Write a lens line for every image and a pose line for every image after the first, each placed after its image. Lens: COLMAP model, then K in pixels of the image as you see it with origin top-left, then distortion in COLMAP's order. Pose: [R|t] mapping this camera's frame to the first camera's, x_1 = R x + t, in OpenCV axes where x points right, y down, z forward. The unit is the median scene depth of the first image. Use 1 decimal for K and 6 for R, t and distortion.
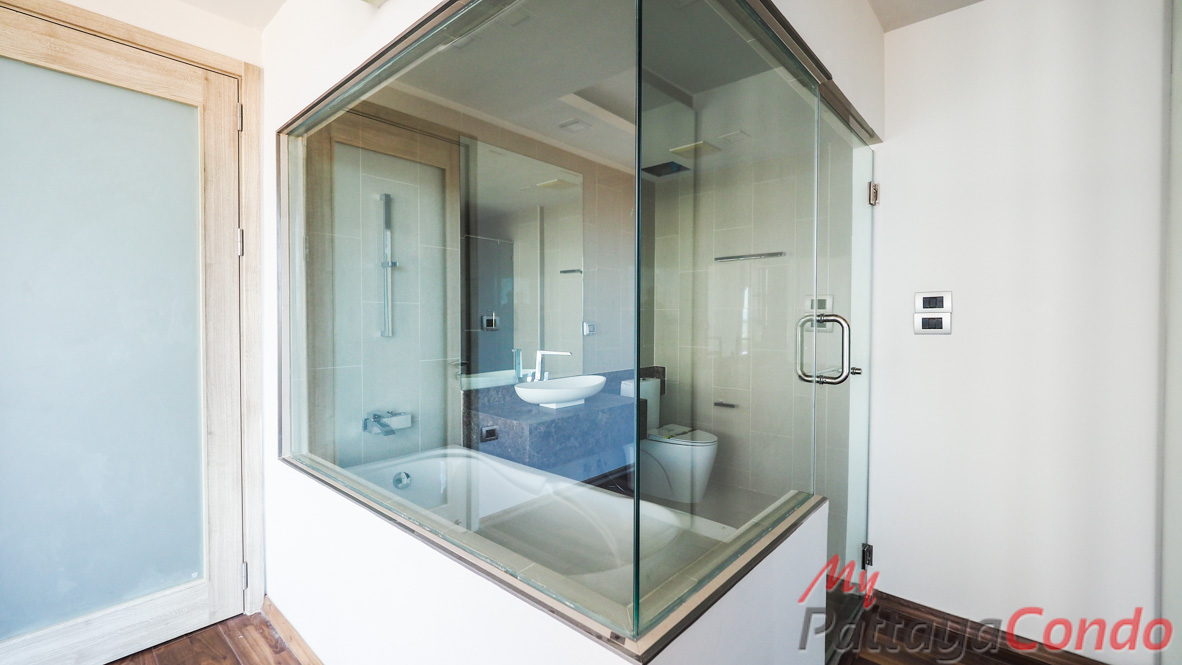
lens RADIAL K [[494.0, 0, 572.2], [0, 494.0, 330.8], [0, 0, 1]] dist [-0.002011, -0.000300]
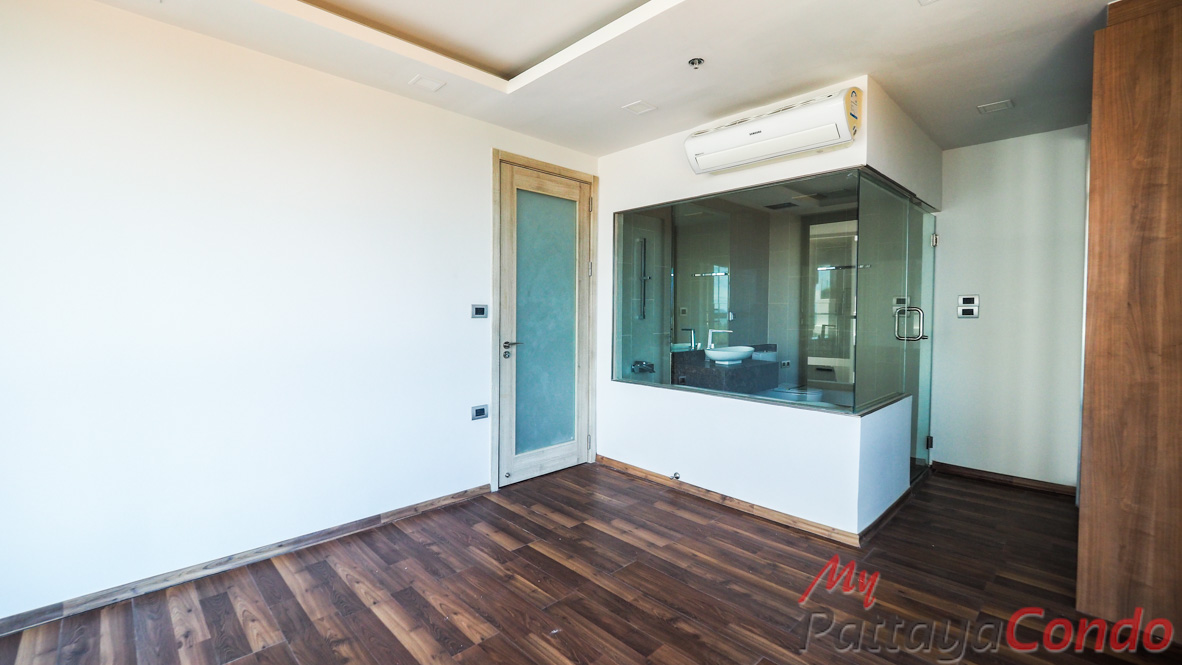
lens RADIAL K [[495.7, 0, 574.1], [0, 495.7, 326.1], [0, 0, 1]] dist [-0.000296, -0.000051]
pose [[0.997143, 0.005998, -0.075295, -0.590391], [-0.005521, 0.999963, 0.006535, 0.032430], [0.075332, -0.006100, 0.997140, -0.944015]]
